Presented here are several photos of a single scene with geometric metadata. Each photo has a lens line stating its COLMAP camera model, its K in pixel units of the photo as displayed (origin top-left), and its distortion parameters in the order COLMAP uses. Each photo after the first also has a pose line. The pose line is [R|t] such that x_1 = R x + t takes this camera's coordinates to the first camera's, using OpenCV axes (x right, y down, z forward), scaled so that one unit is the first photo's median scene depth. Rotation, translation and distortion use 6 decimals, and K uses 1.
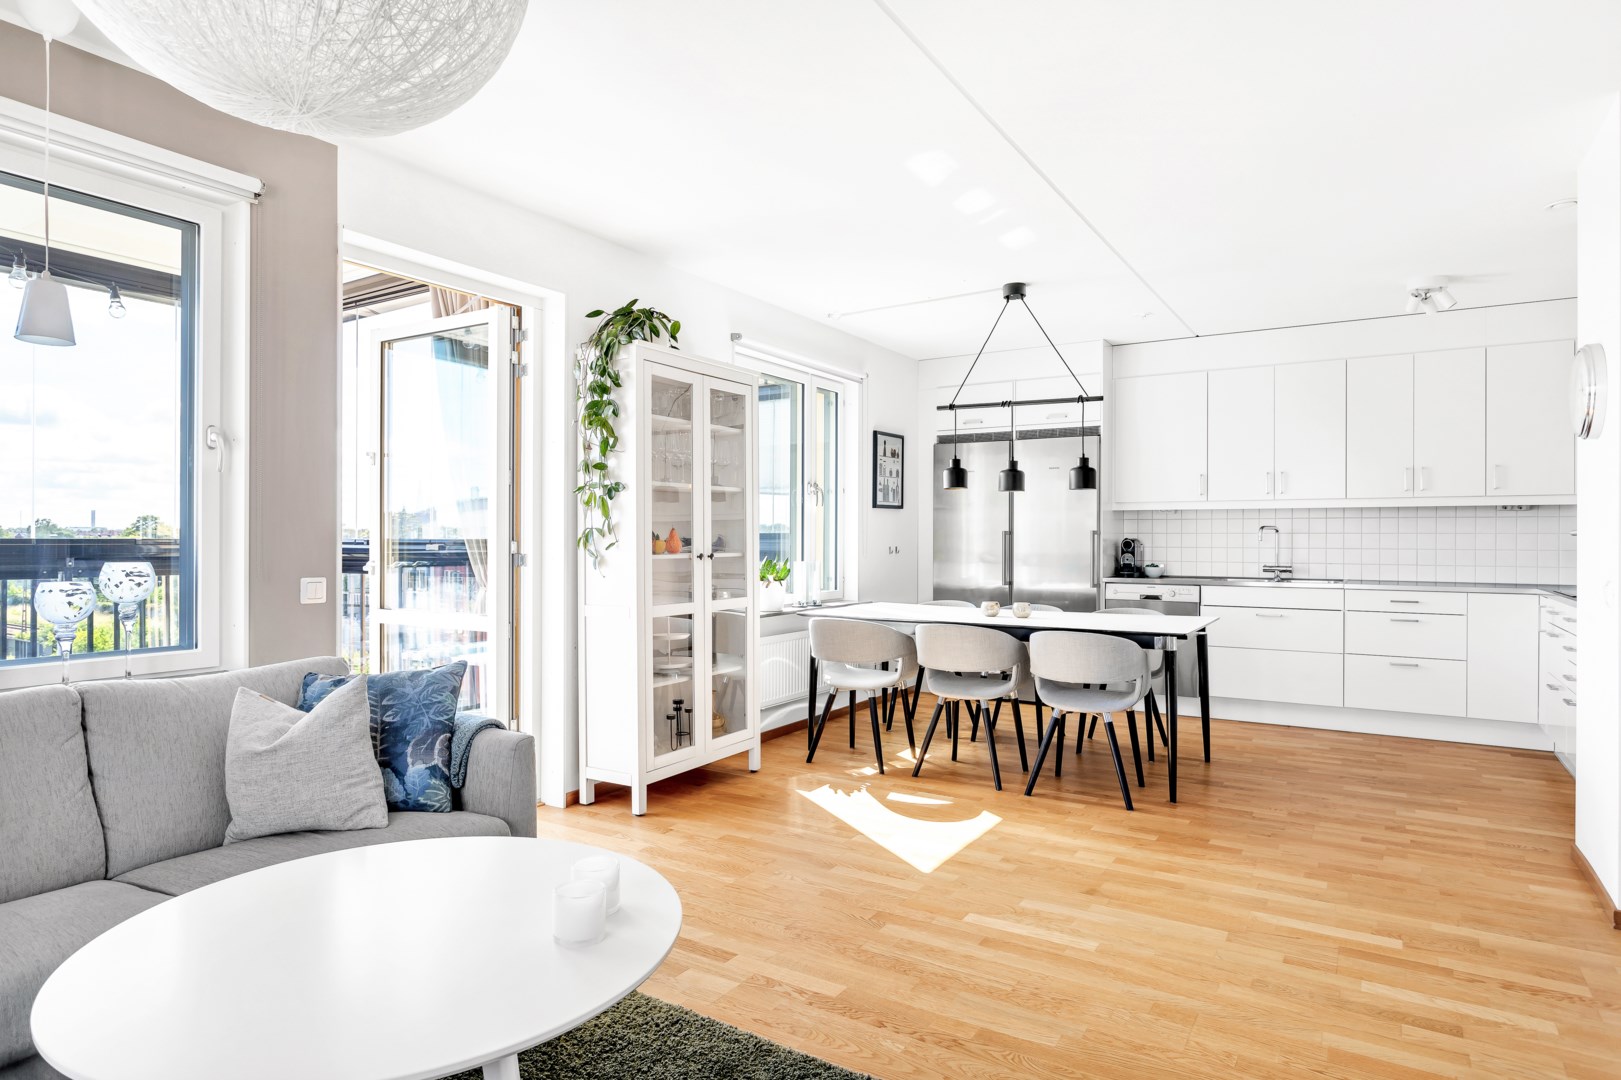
lens RADIAL K [[920.5, 0, 813.8], [0, 920.5, 538.9], [0, 0, 1]] dist [-0.004425, 0.000708]
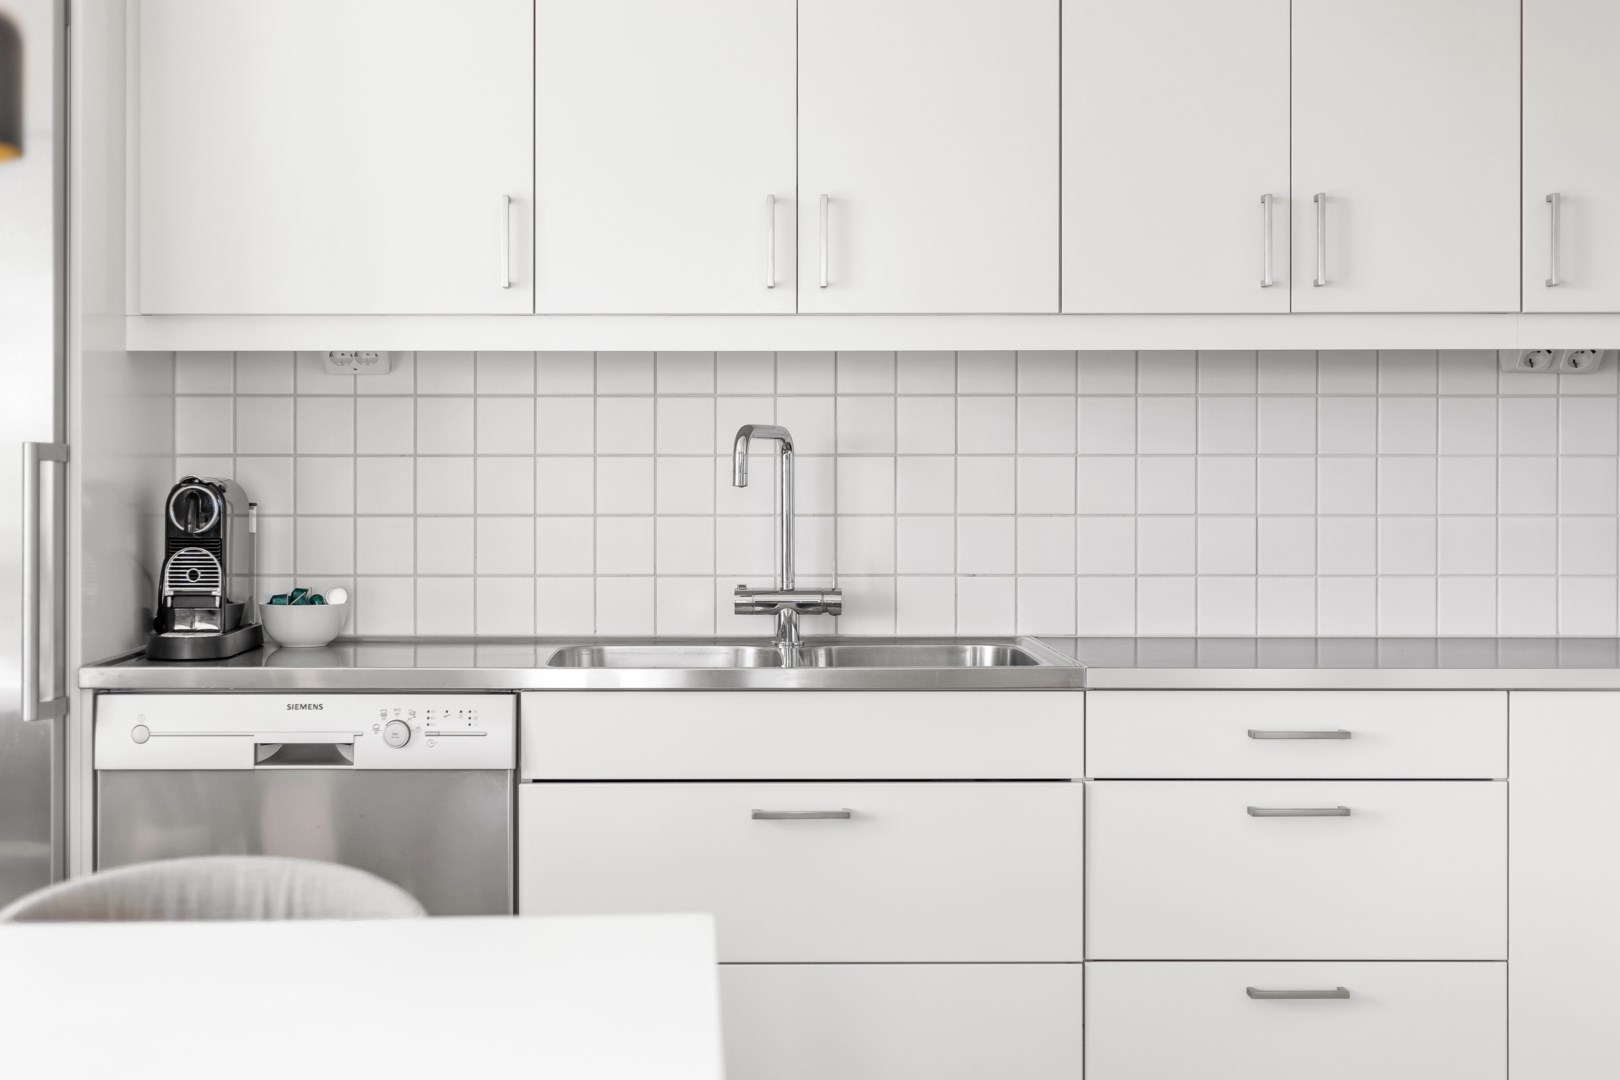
lens RADIAL K [[2363.6, 0, 721.3], [0, 2363.6, 469.2], [0, 0, 1]] dist [0.024297, -0.025592]
pose [[0.846999, -0.003161, 0.531584, 0.187225], [0.004188, 0.999991, -0.000727, -0.002525], [-0.531577, 0.002842, 0.847005, 0.577070]]
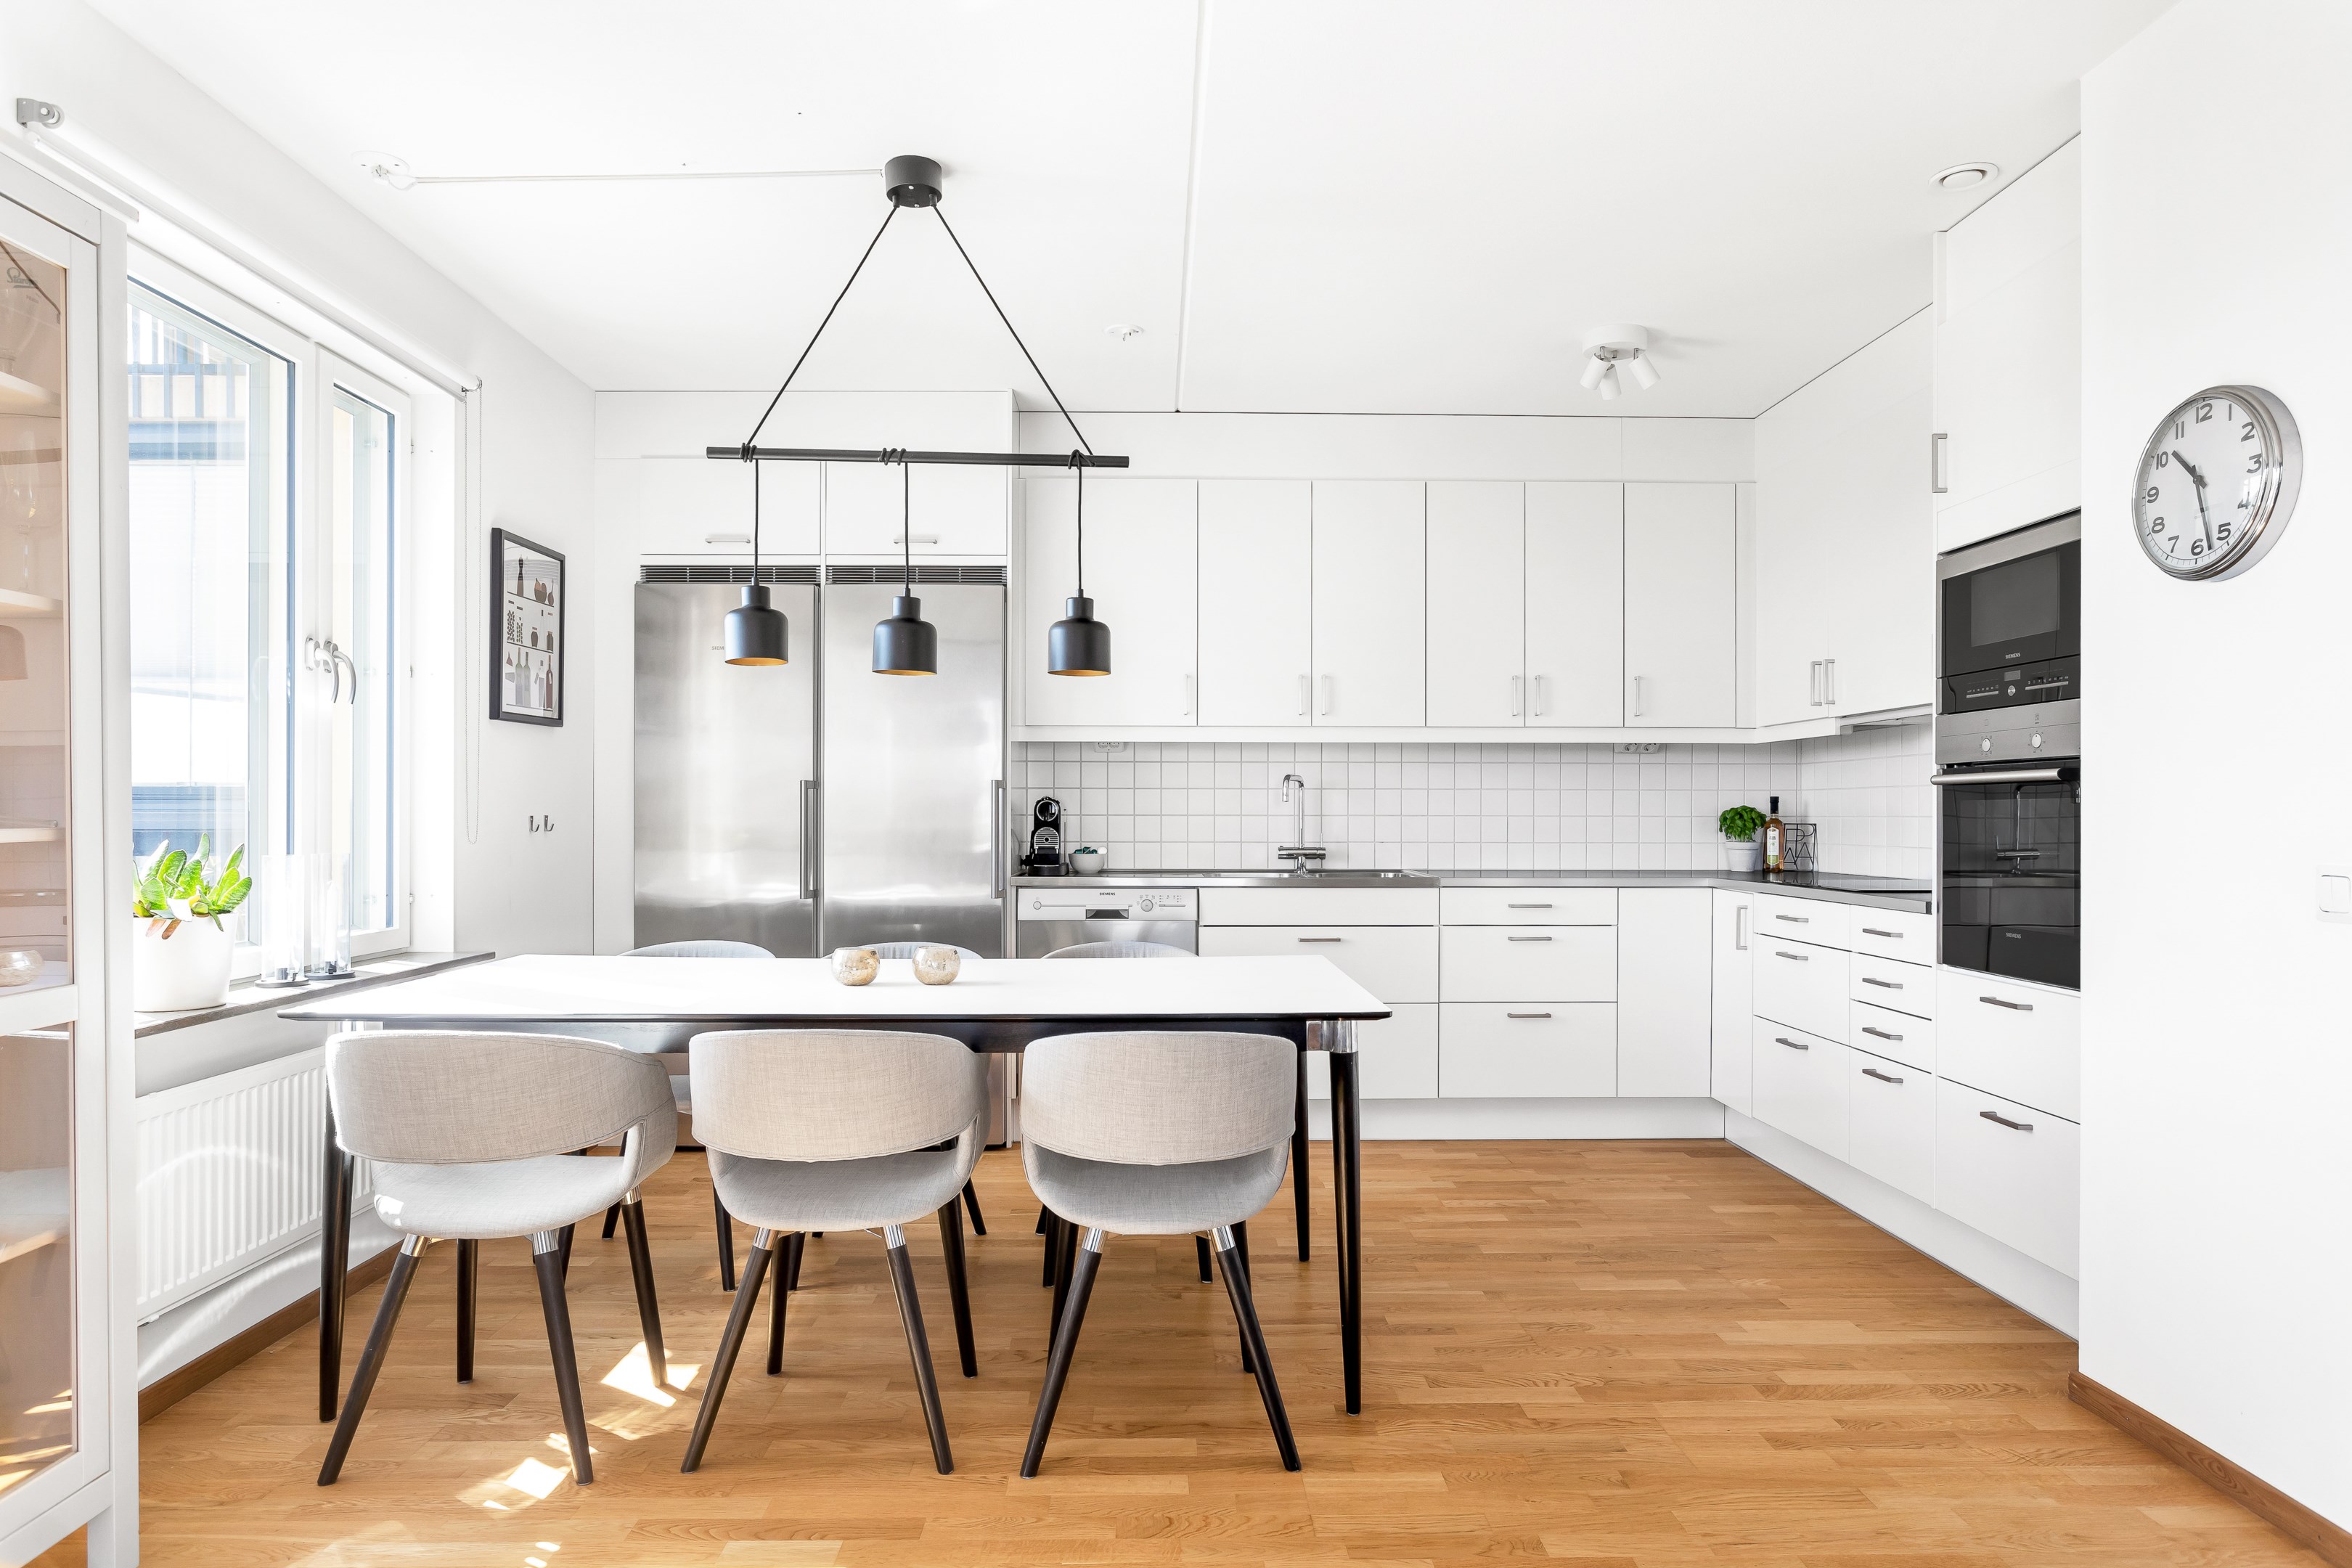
lens RADIAL K [[1388.1, 0, 1172.8], [0, 1388.1, 812.6], [0, 0, 1]] dist [-0.009356, 0.003923]
pose [[0.840256, -0.001582, 0.542187, -0.017615], [0.001388, 0.999999, 0.000766, 0.009208], [-0.542188, 0.000110, 0.840257, 0.411463]]
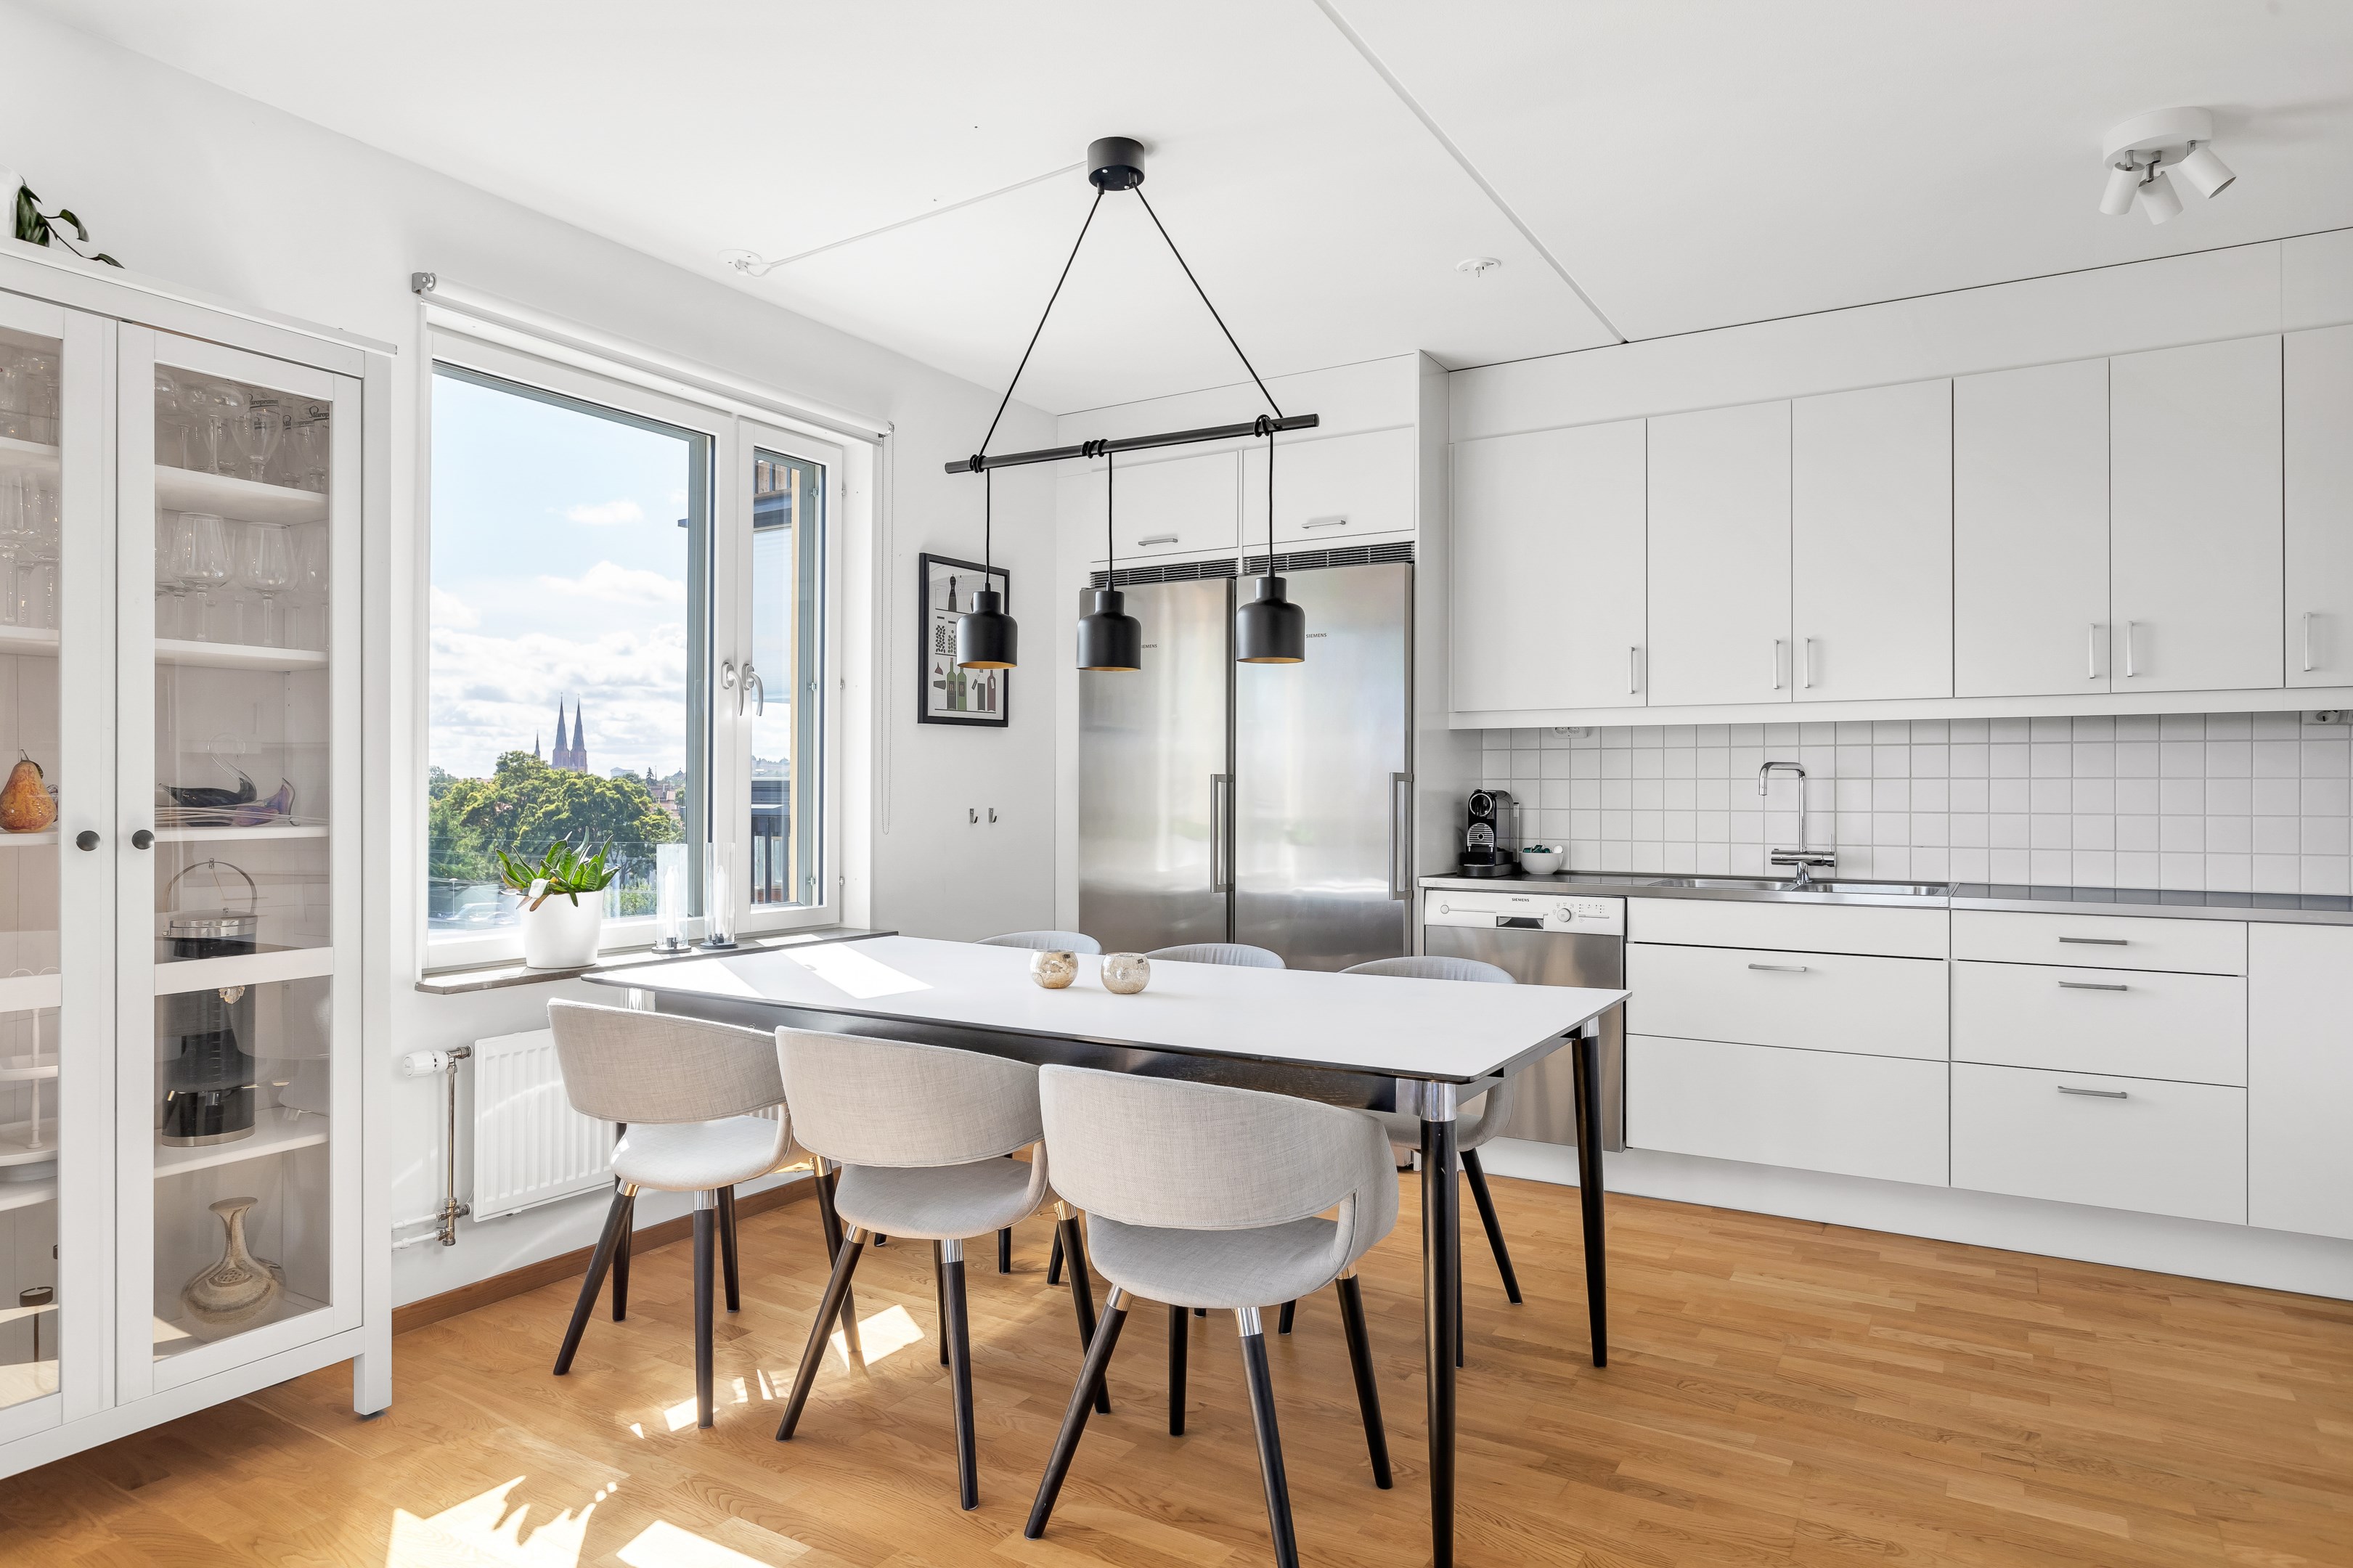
lens RADIAL K [[1386.7, 0, 1168.9], [0, 1386.7, 780.9], [0, 0, 1]] dist [-0.012275, 0.003220]
pose [[0.999978, -0.000172, 0.006647, 0.231104], [0.000232, 0.999959, -0.009055, 0.001235], [-0.006645, 0.009056, 0.999937, 0.396620]]
